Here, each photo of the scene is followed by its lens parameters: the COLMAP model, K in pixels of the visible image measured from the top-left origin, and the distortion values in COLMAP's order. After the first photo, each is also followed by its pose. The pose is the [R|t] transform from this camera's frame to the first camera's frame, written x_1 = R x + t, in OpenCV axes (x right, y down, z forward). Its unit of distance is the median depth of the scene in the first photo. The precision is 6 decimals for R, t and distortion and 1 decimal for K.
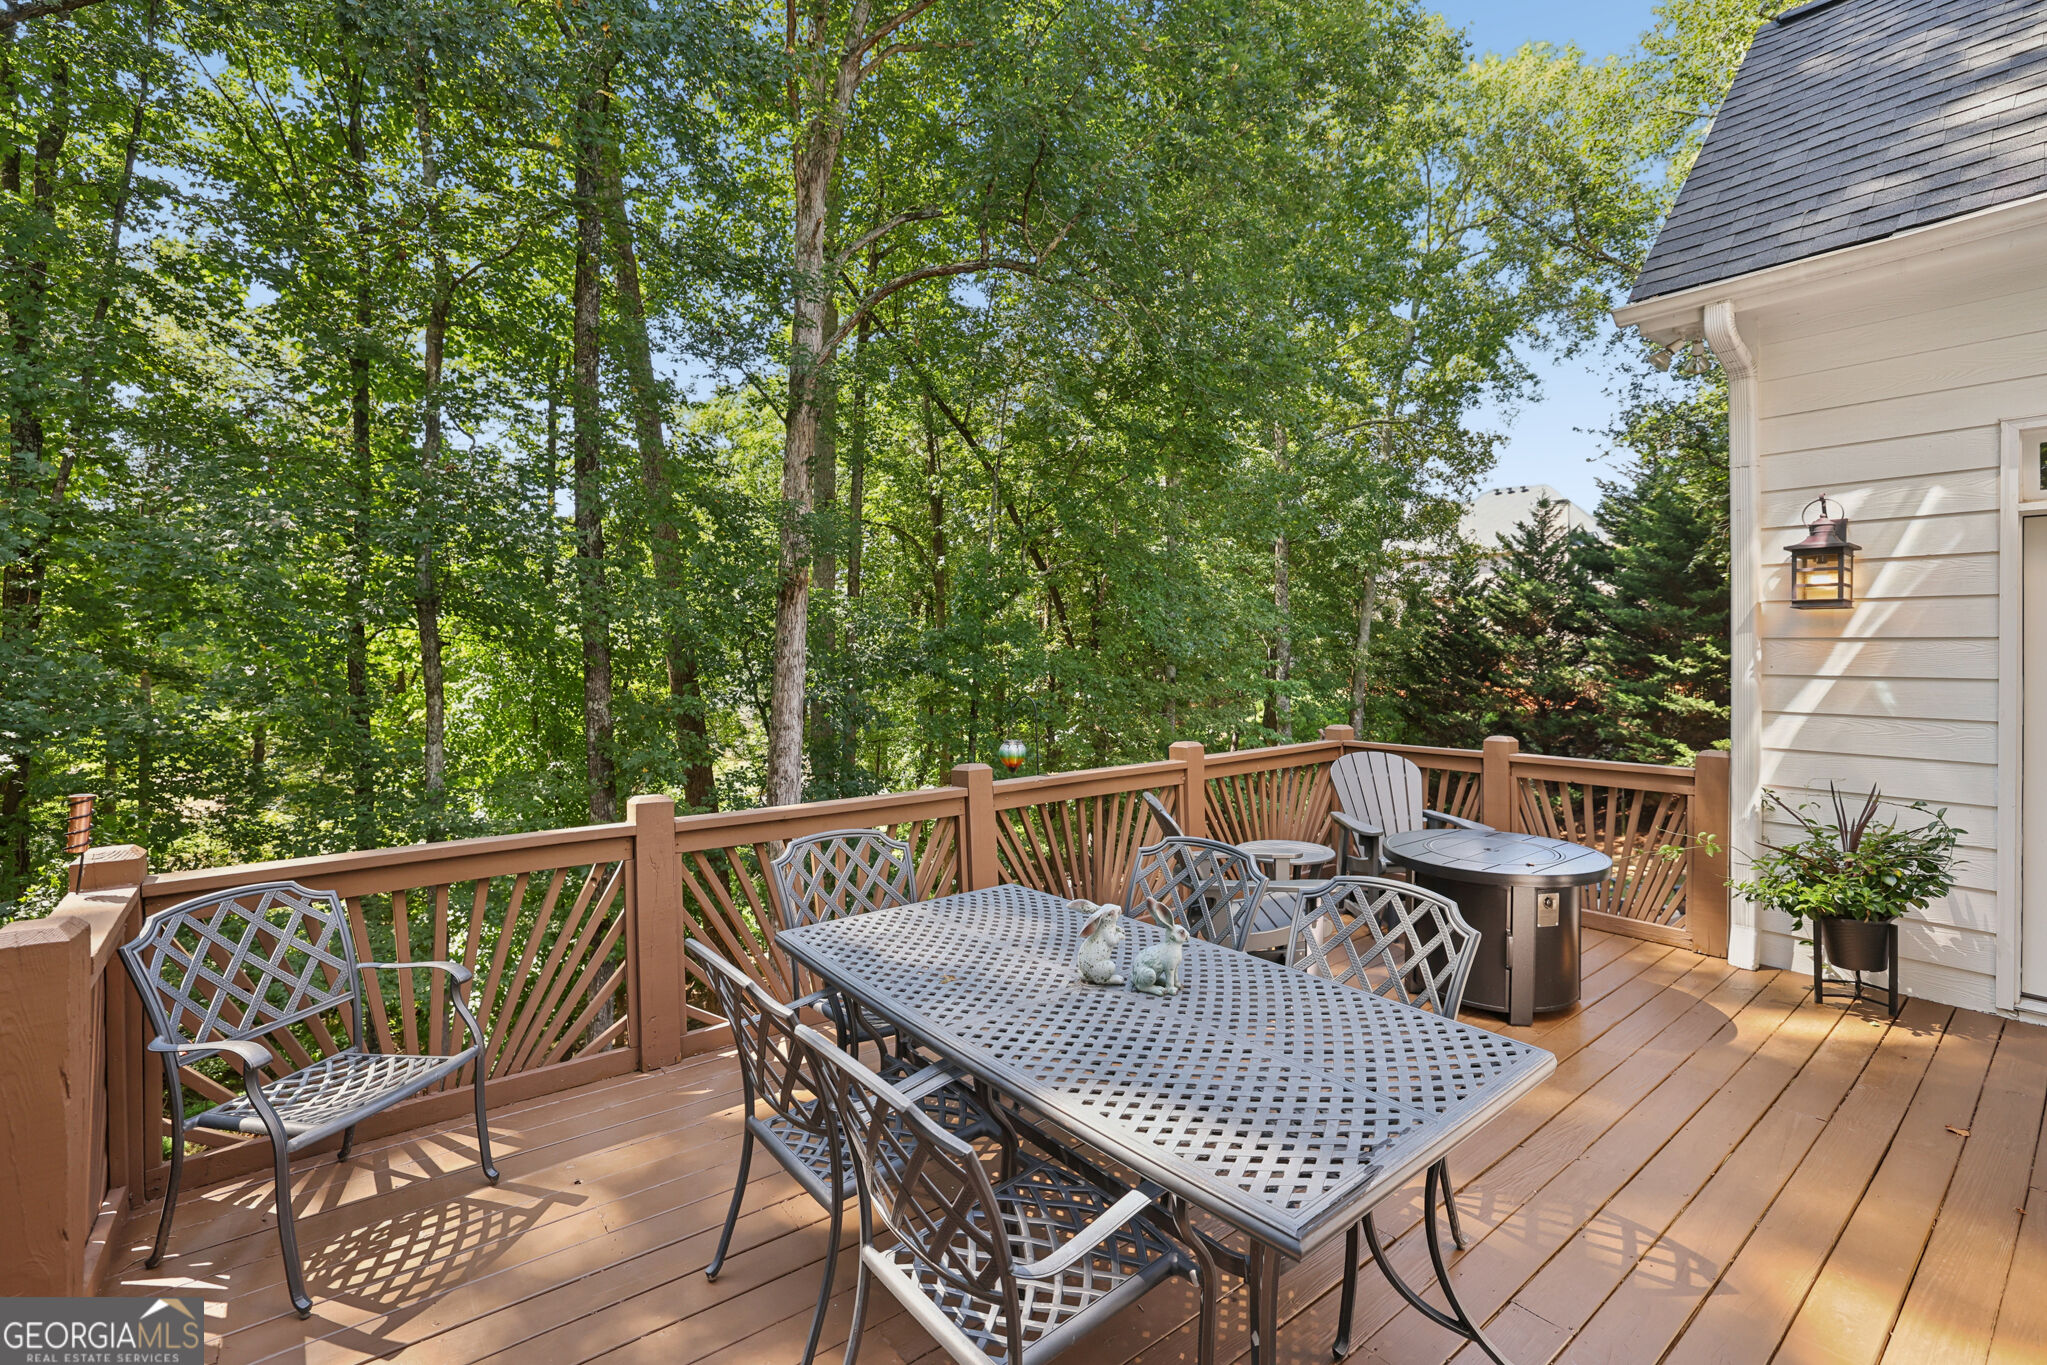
lens RADIAL K [[901.3, 0, 1030.8], [0, 901.3, 648.9], [0, 0, 1]] dist [-0.001371, 0.000014]
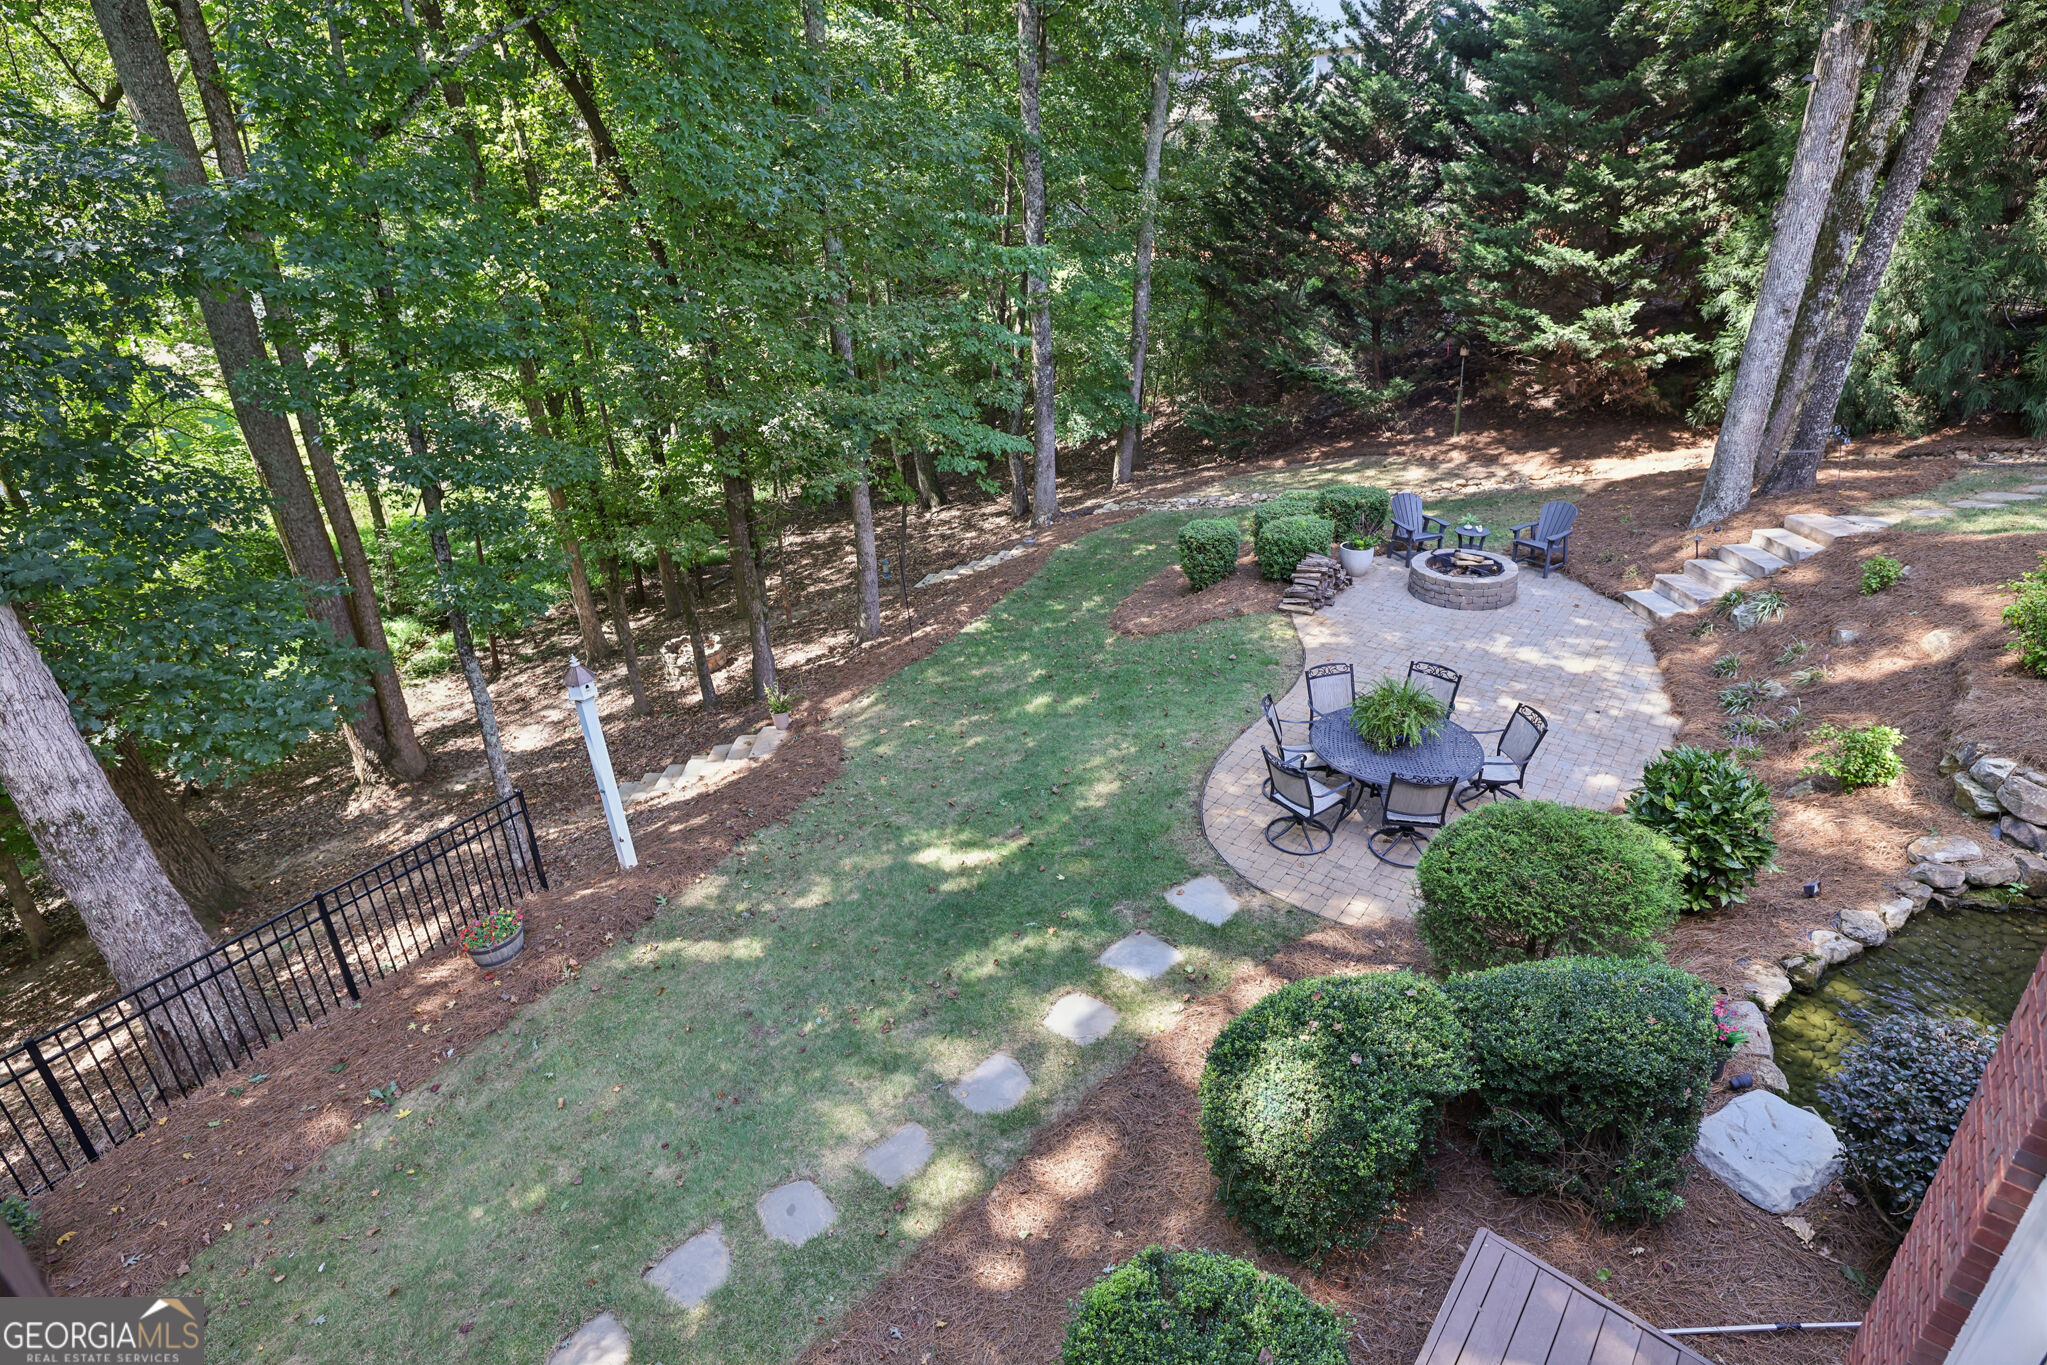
lens RADIAL K [[1031.7, 0, 1017.1], [0, 1031.7, 659.3], [0, 0, 1]] dist [-0.011172, 0.000508]
pose [[0.979306, -0.115312, 0.166325, 0.094249], [0.038384, 0.912720, 0.406778, 0.002792], [-0.198714, -0.391976, 0.898258, 0.162326]]
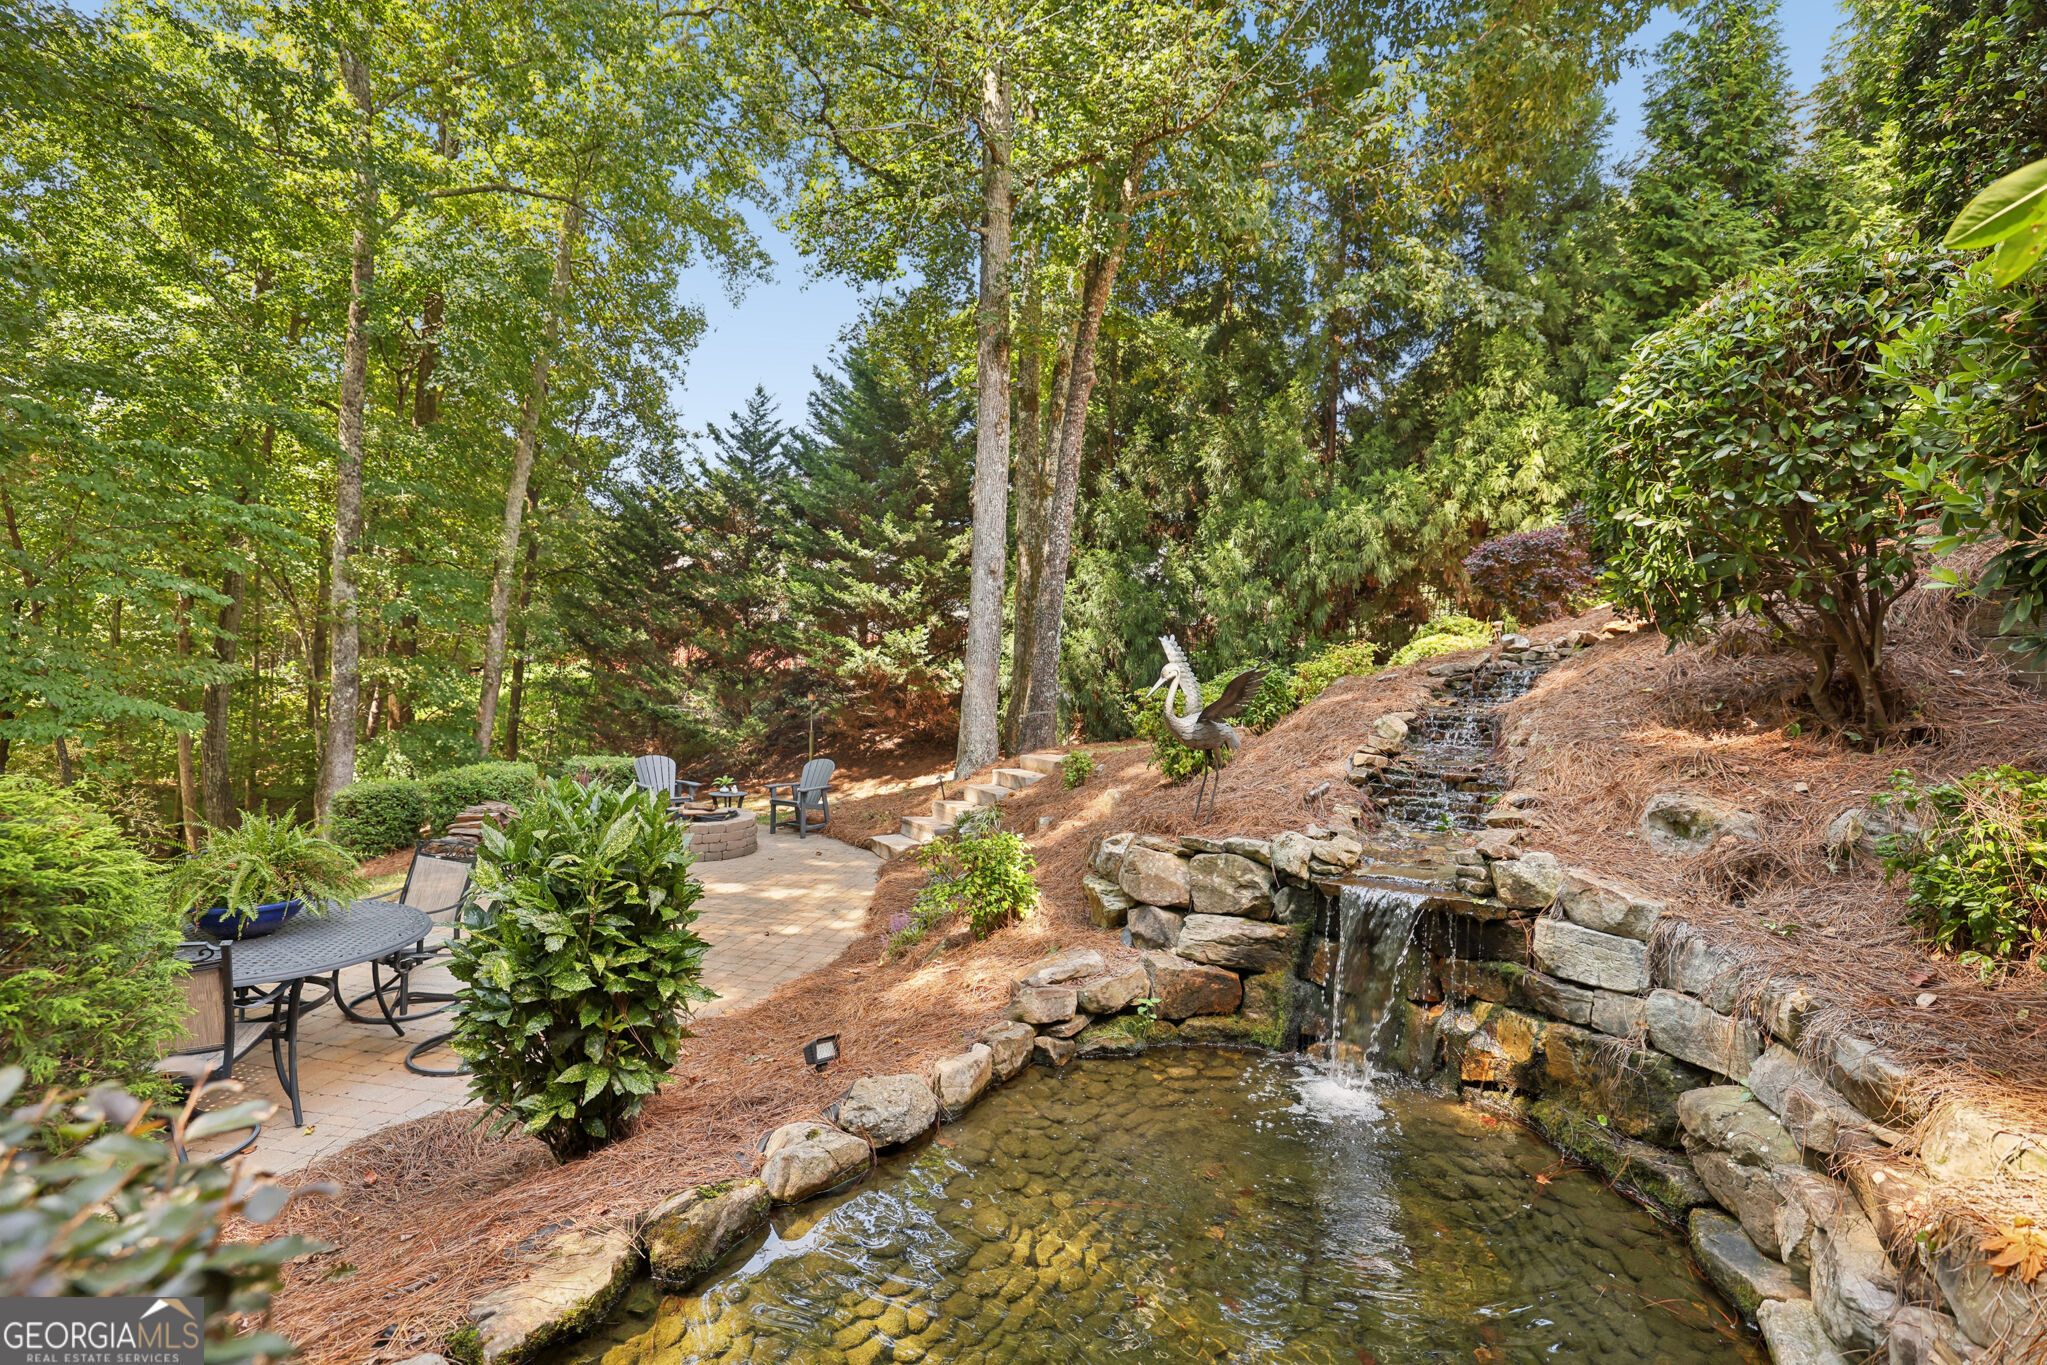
lens RADIAL K [[895.3, 0, 1023.5], [0, 895.3, 682.5], [0, 0, 1]] dist [-0.039011, 0.000075]
pose [[0.770656, 0.028144, 0.636630, 0.251215], [-0.030175, 0.999515, -0.007659, 0.106429], [-0.636537, -0.013308, 0.771132, 0.220526]]
